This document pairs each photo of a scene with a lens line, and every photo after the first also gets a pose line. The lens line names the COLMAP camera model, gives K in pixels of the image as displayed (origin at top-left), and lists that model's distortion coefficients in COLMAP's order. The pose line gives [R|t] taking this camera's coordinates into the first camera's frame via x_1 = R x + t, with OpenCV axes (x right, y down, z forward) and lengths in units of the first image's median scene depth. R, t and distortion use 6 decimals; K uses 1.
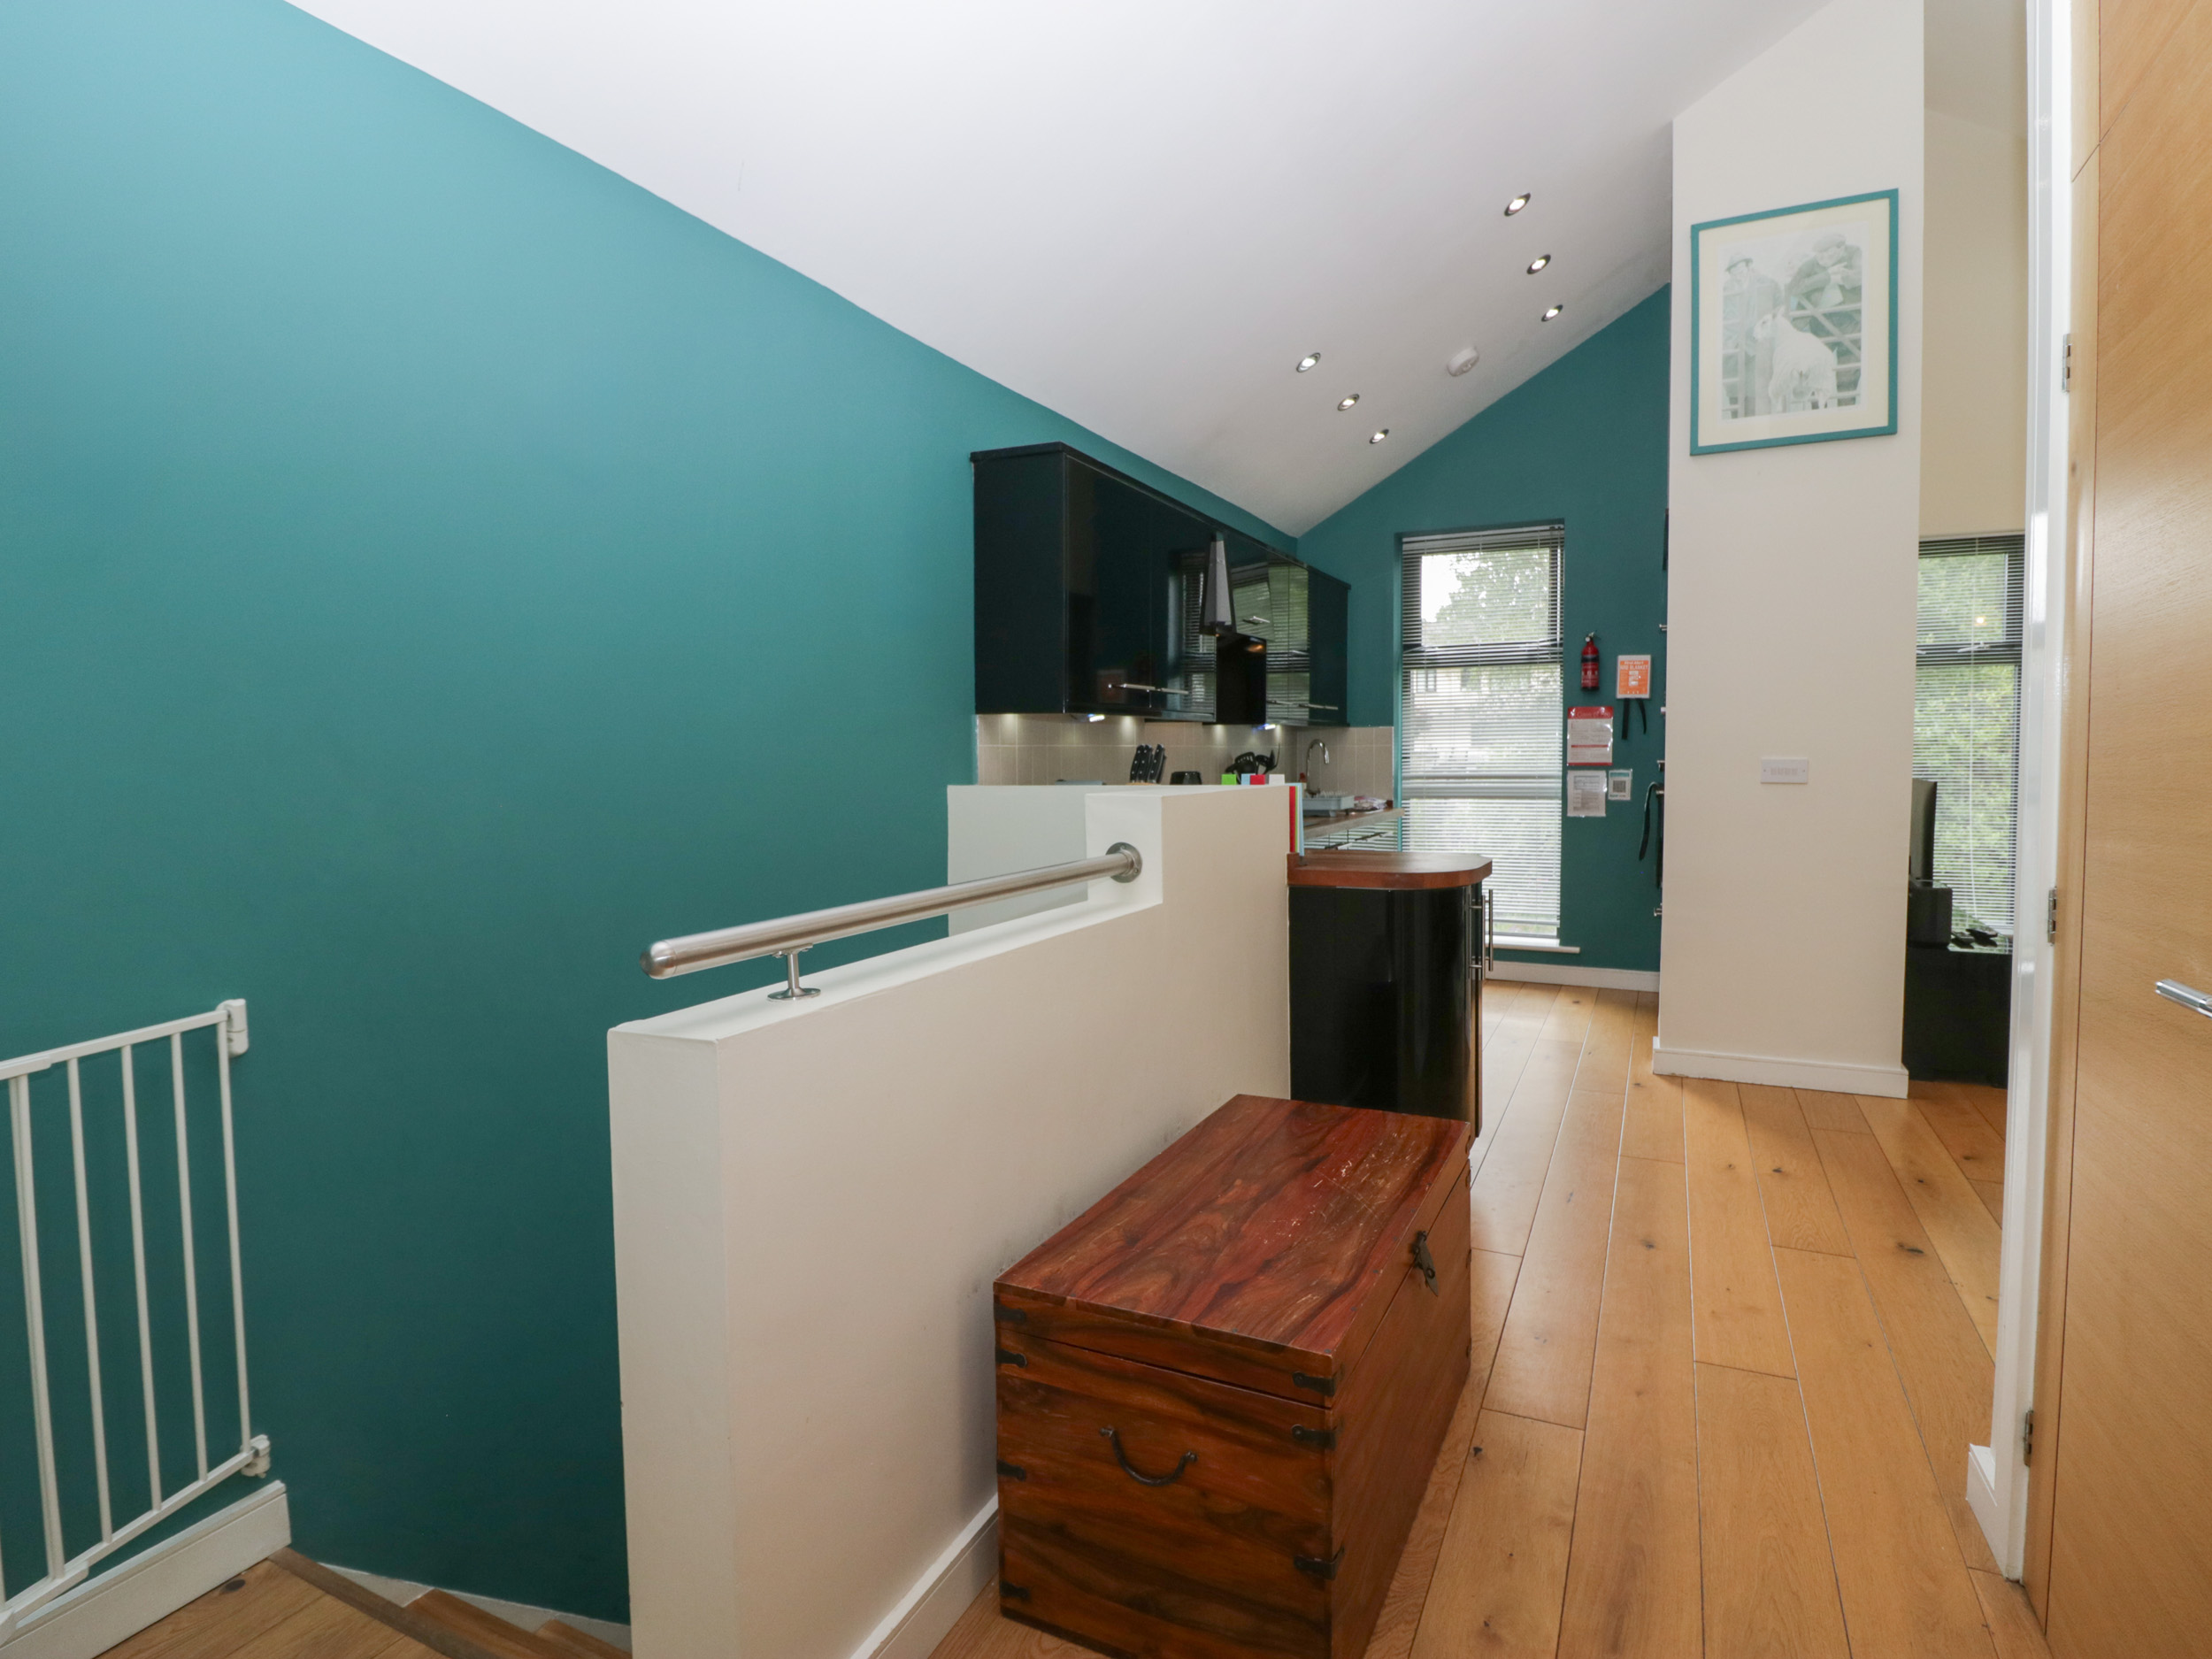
lens RADIAL K [[1106.3, 0, 1108.1], [0, 1106.3, 815.8], [0, 0, 1]] dist [-0.007128, -0.012199]
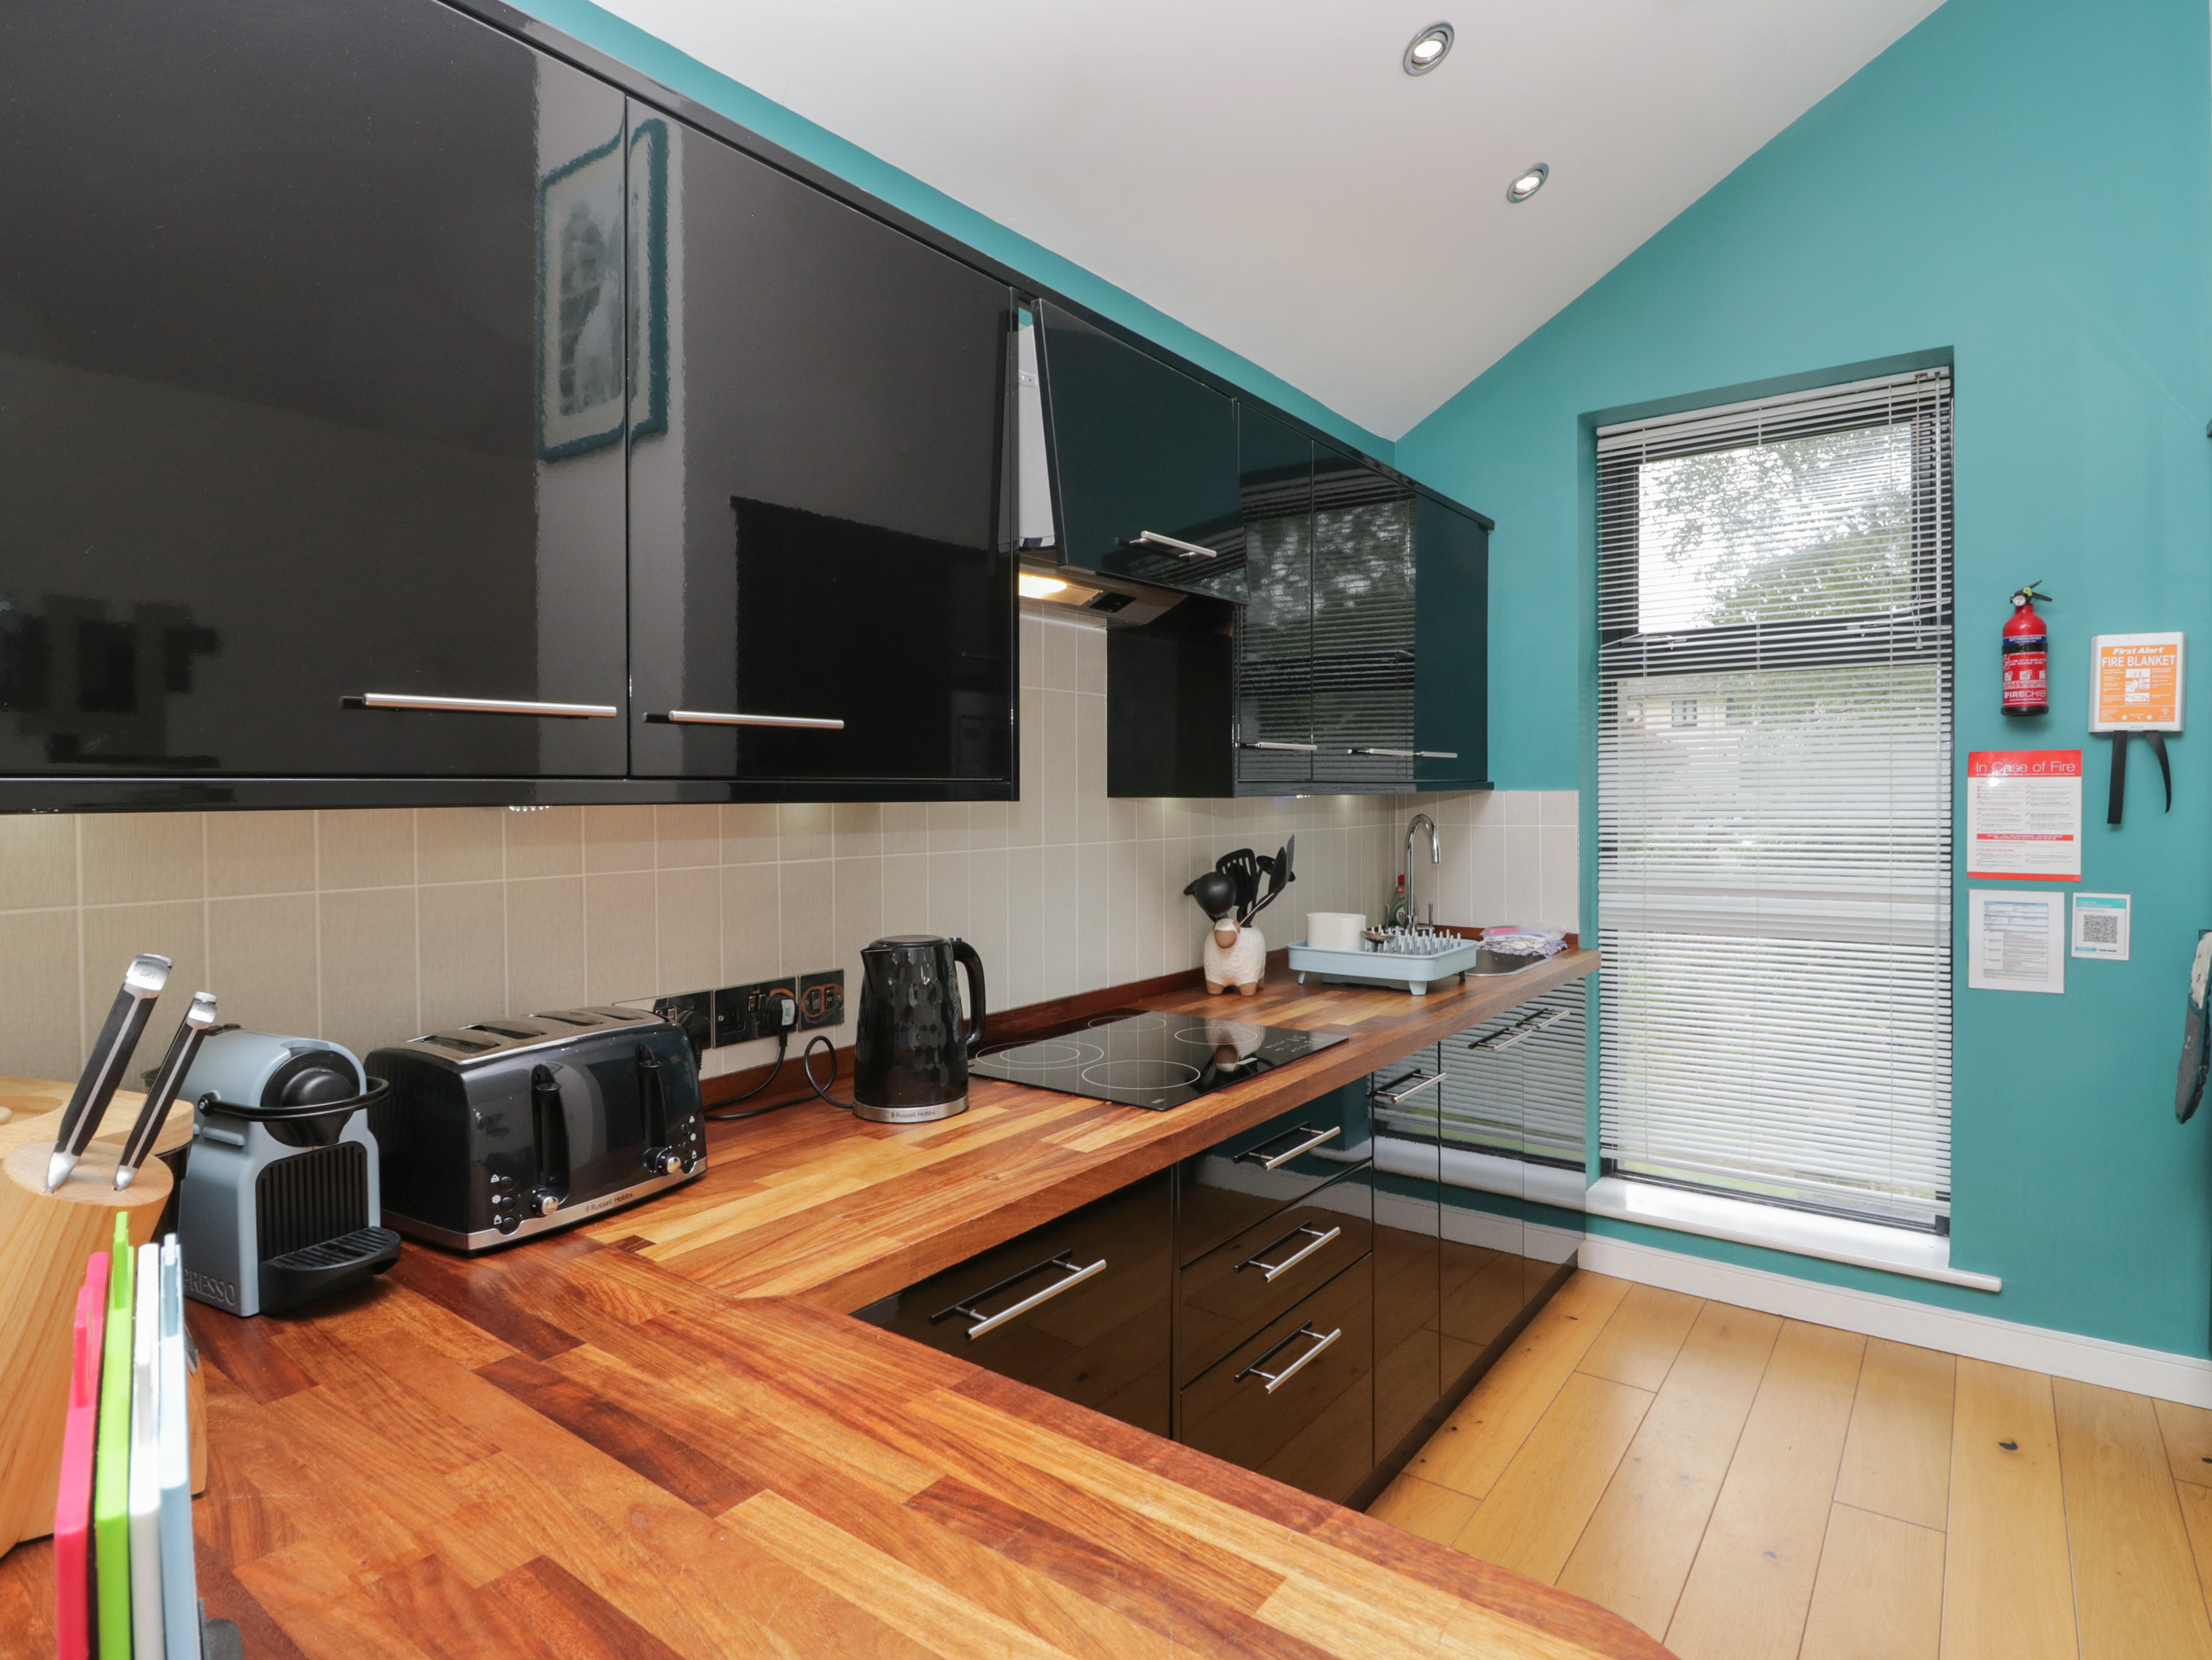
lens RADIAL K [[1165.0, 0, 1110.9], [0, 1165.0, 816.7], [0, 0, 1]] dist [-0.023400, -0.000387]
pose [[0.981641, 0.006477, -0.190628, 0.157455], [-0.014749, 0.999008, -0.042007, -0.045834], [0.190167, 0.044047, 0.980763, 0.463845]]
